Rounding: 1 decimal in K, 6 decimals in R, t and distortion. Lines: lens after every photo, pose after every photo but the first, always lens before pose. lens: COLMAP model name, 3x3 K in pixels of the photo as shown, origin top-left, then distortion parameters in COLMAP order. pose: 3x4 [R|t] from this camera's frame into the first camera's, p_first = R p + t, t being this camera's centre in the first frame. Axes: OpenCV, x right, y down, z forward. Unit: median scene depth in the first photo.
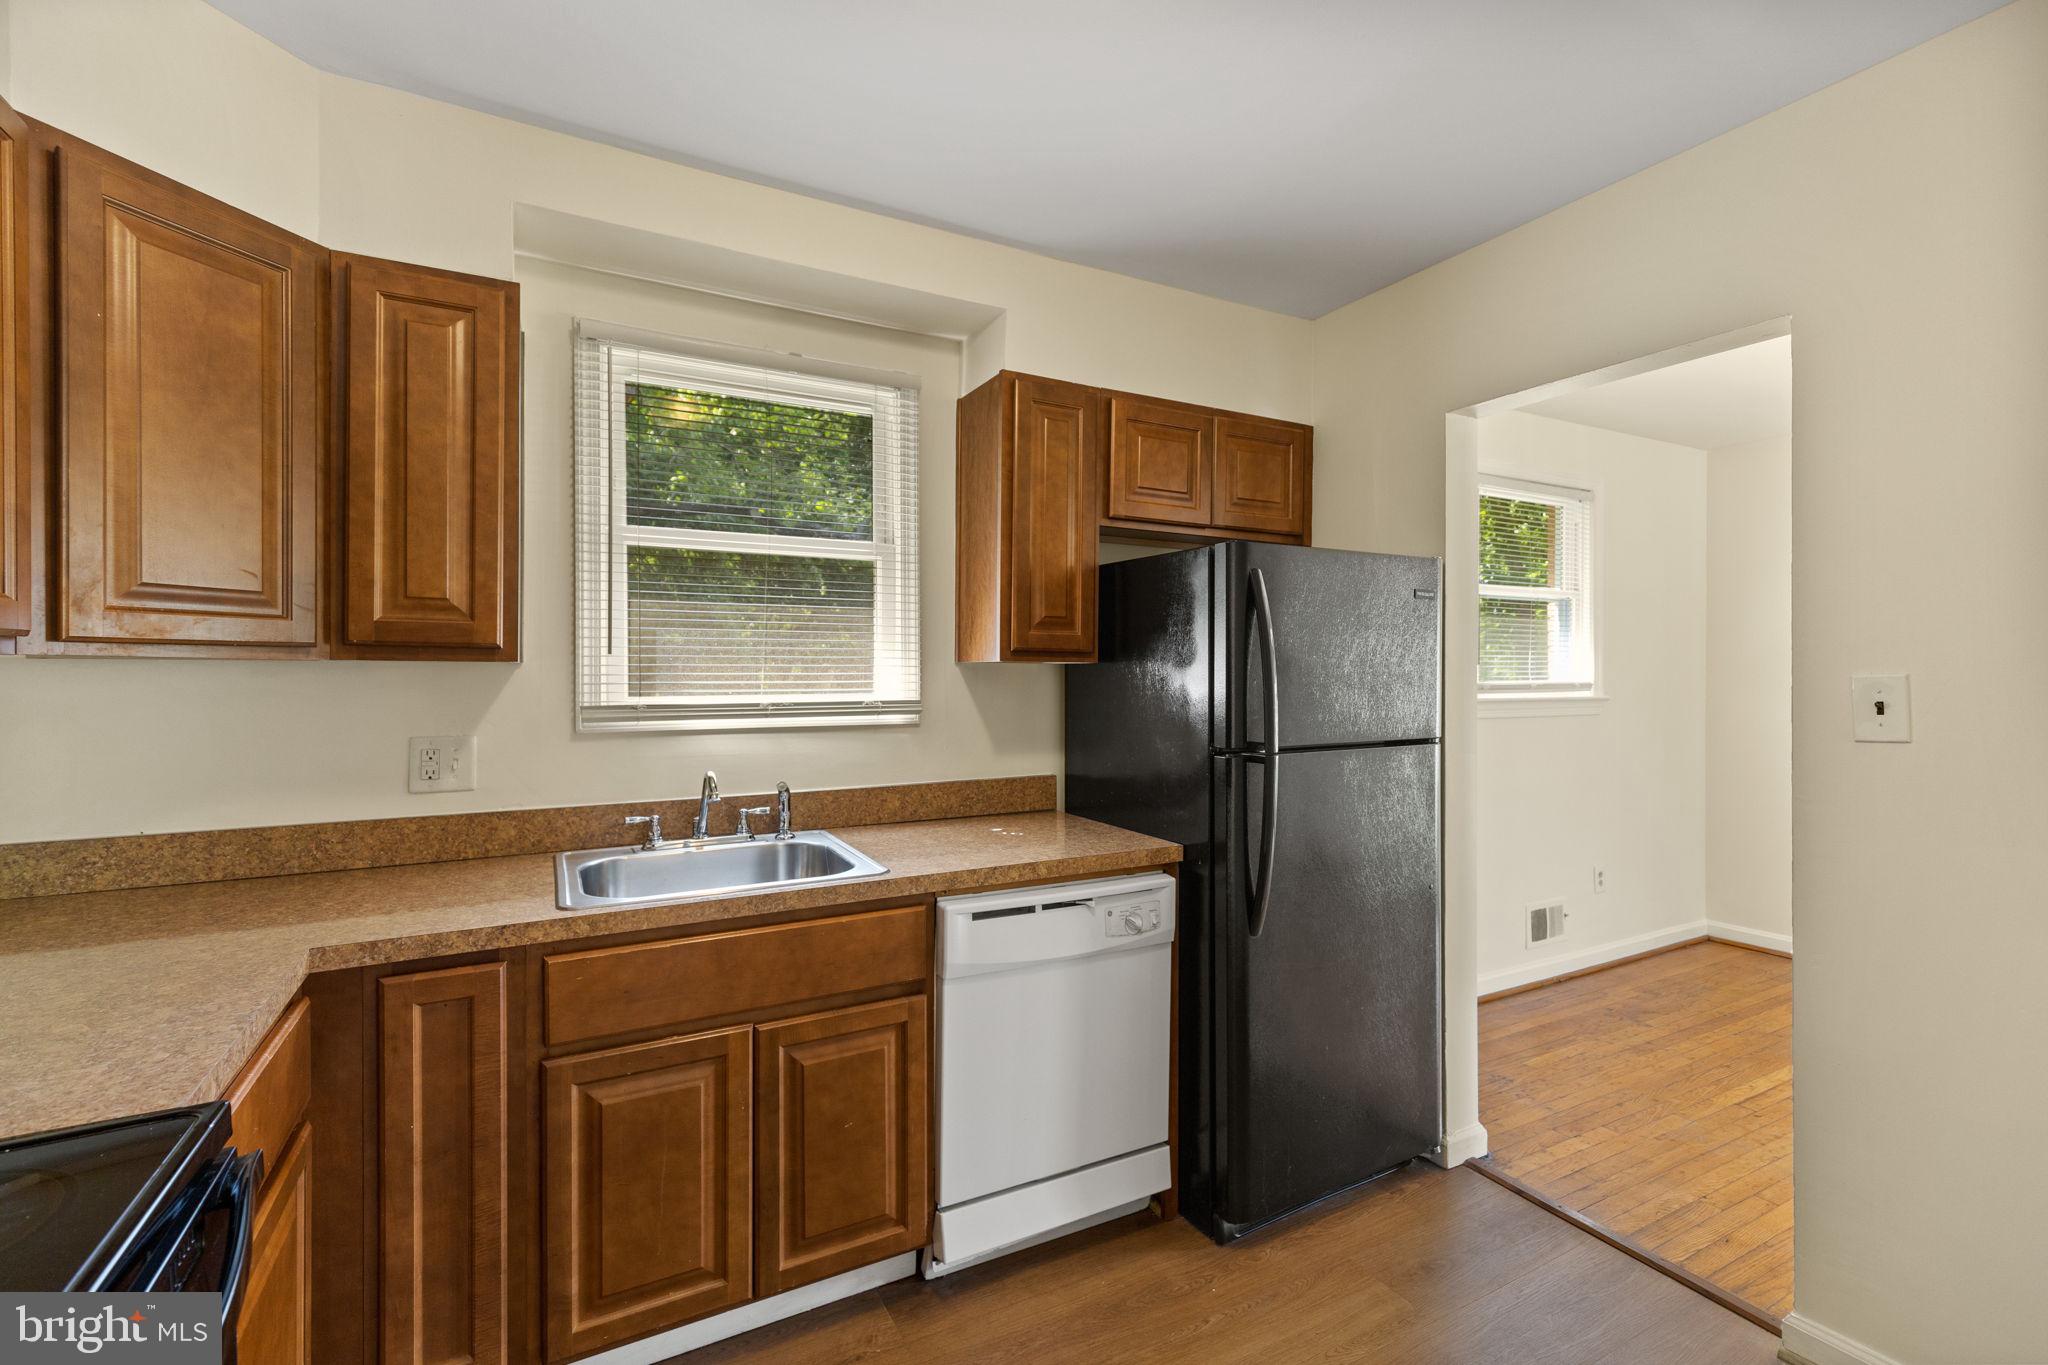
lens RADIAL K [[917.5, 0, 1044.0], [0, 917.5, 676.8], [0, 0, 1]] dist [0.005552, -0.002899]
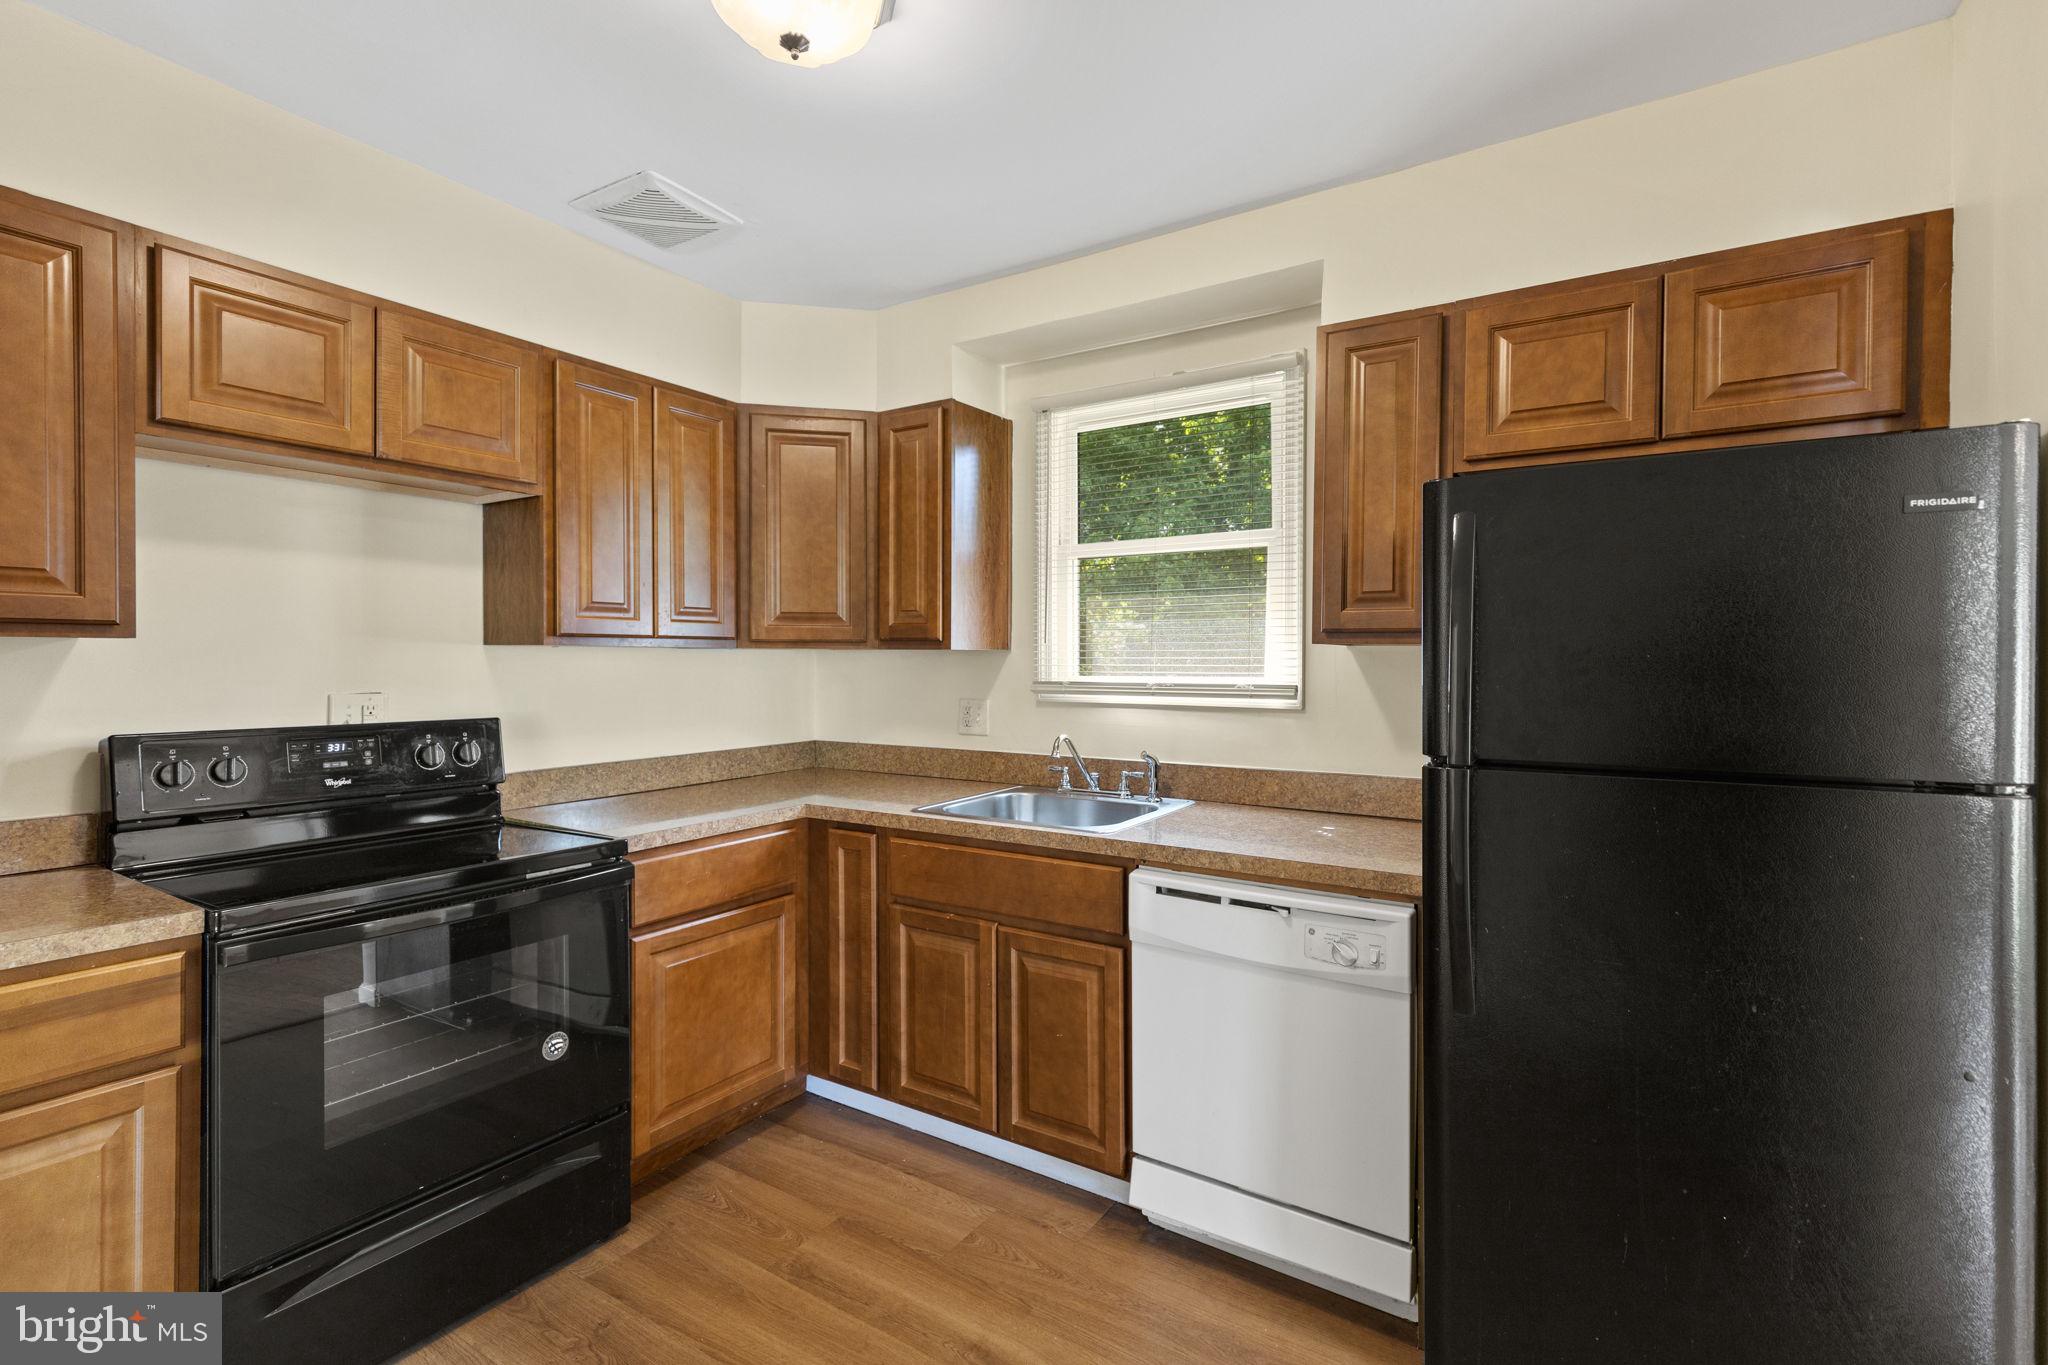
lens RADIAL K [[917.5, 0, 1035.5], [0, 917.5, 667.7], [0, 0, 1]] dist [0.005552, -0.002899]
pose [[0.475546, 0.008577, -0.879649, 0.775979], [-0.006820, 0.999958, 0.006063, 0.003557], [0.879664, 0.003116, 0.475585, 0.383566]]
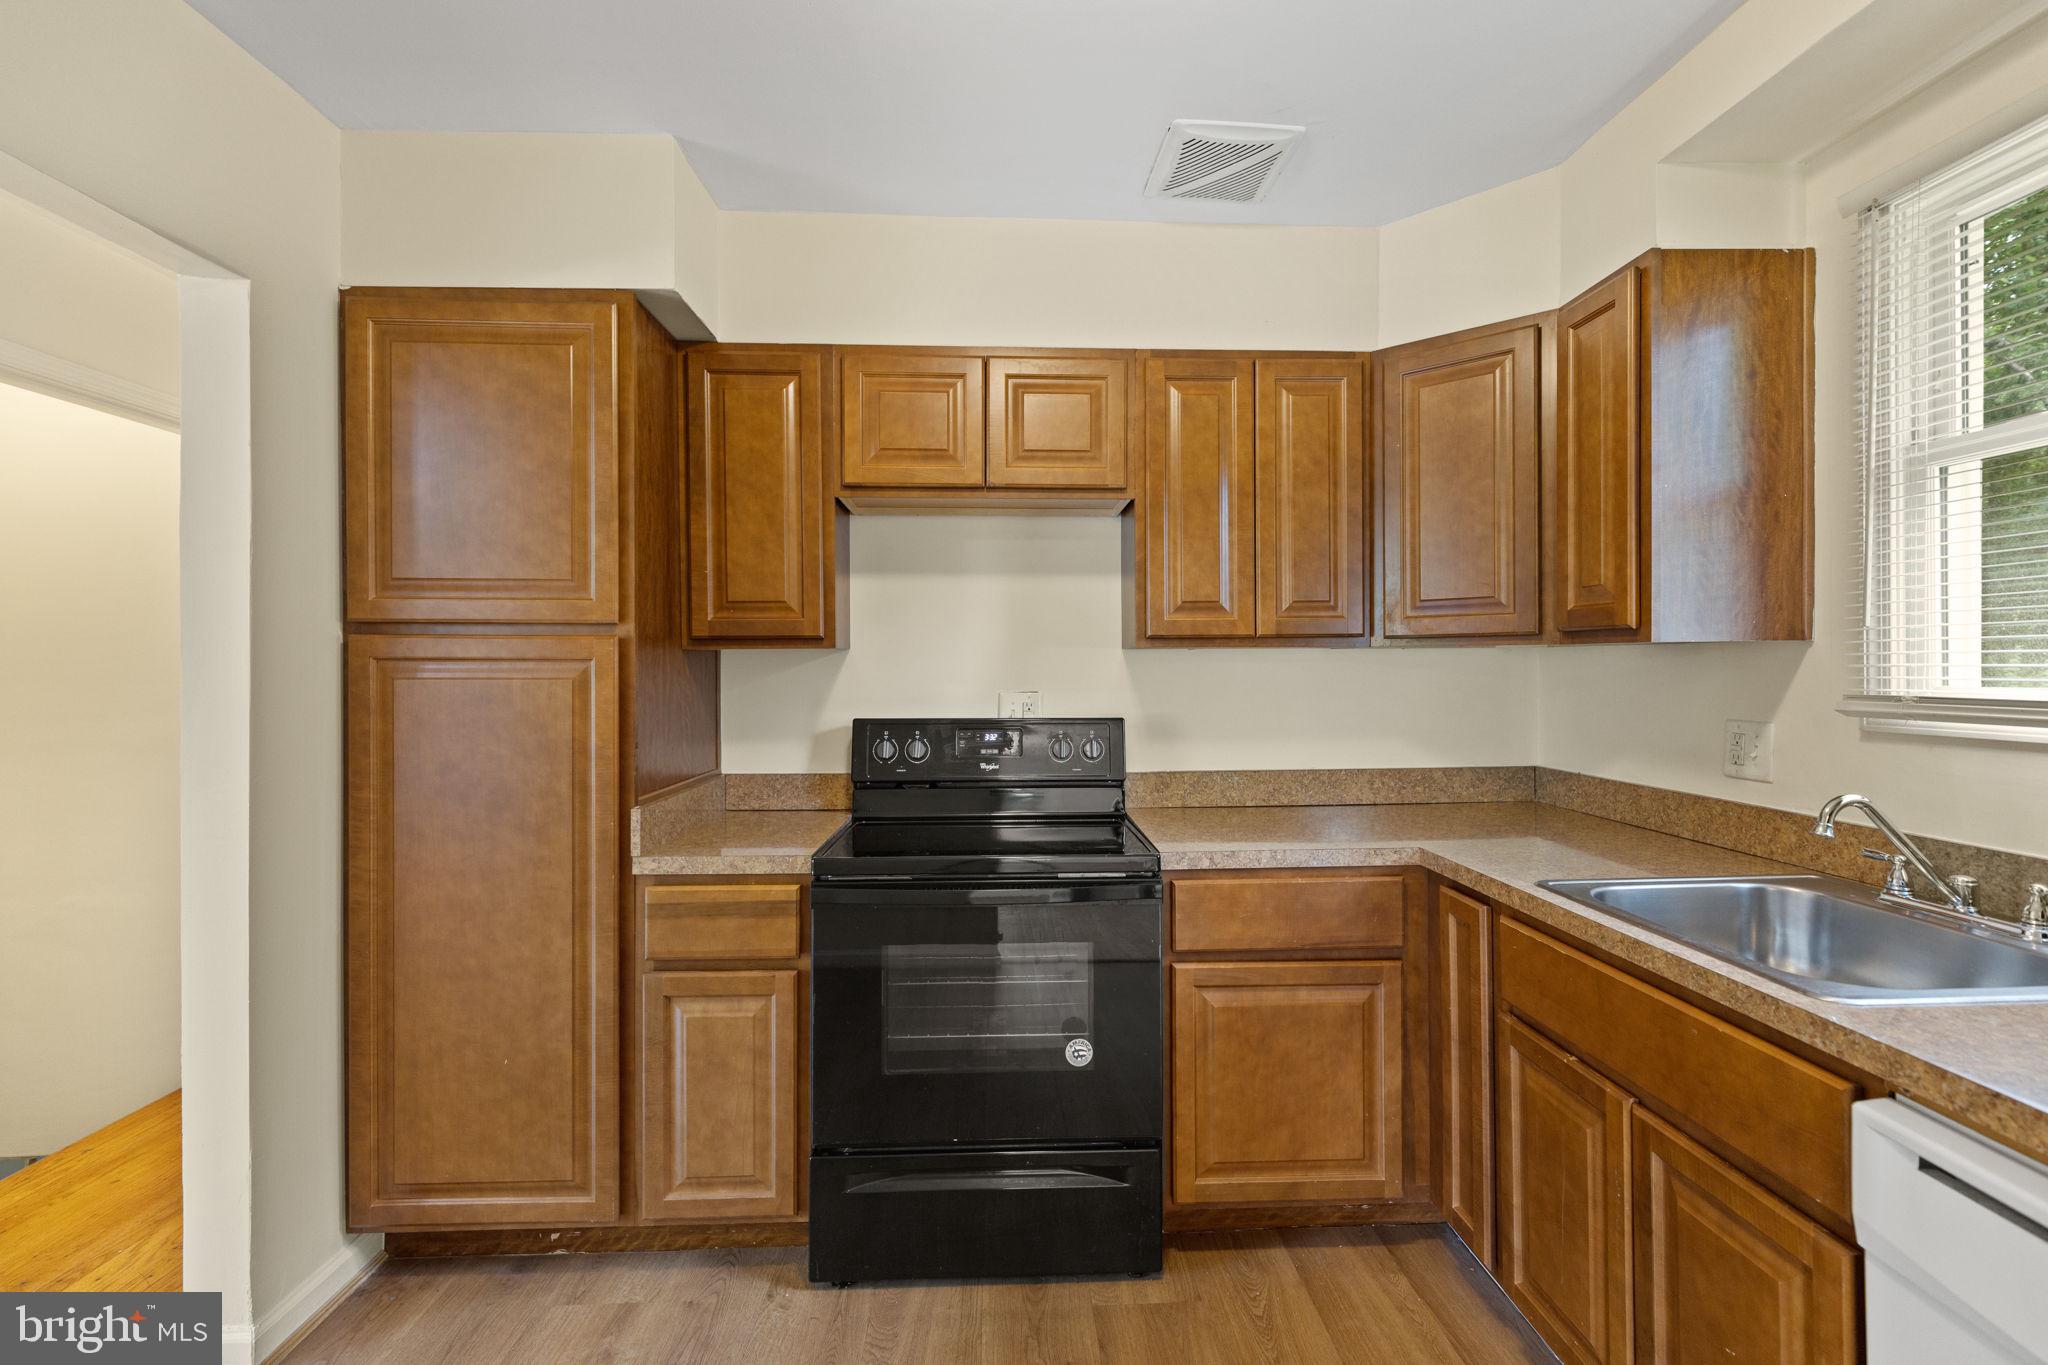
lens RADIAL K [[917.5, 0, 1037.4], [0, 917.5, 671.7], [0, 0, 1]] dist [0.005552, -0.002899]
pose [[-0.446956, 0.008531, -0.894515, 0.546146], [-0.000292, 0.999953, 0.009683, 0.005771], [0.894556, 0.004589, -0.446932, 0.808994]]
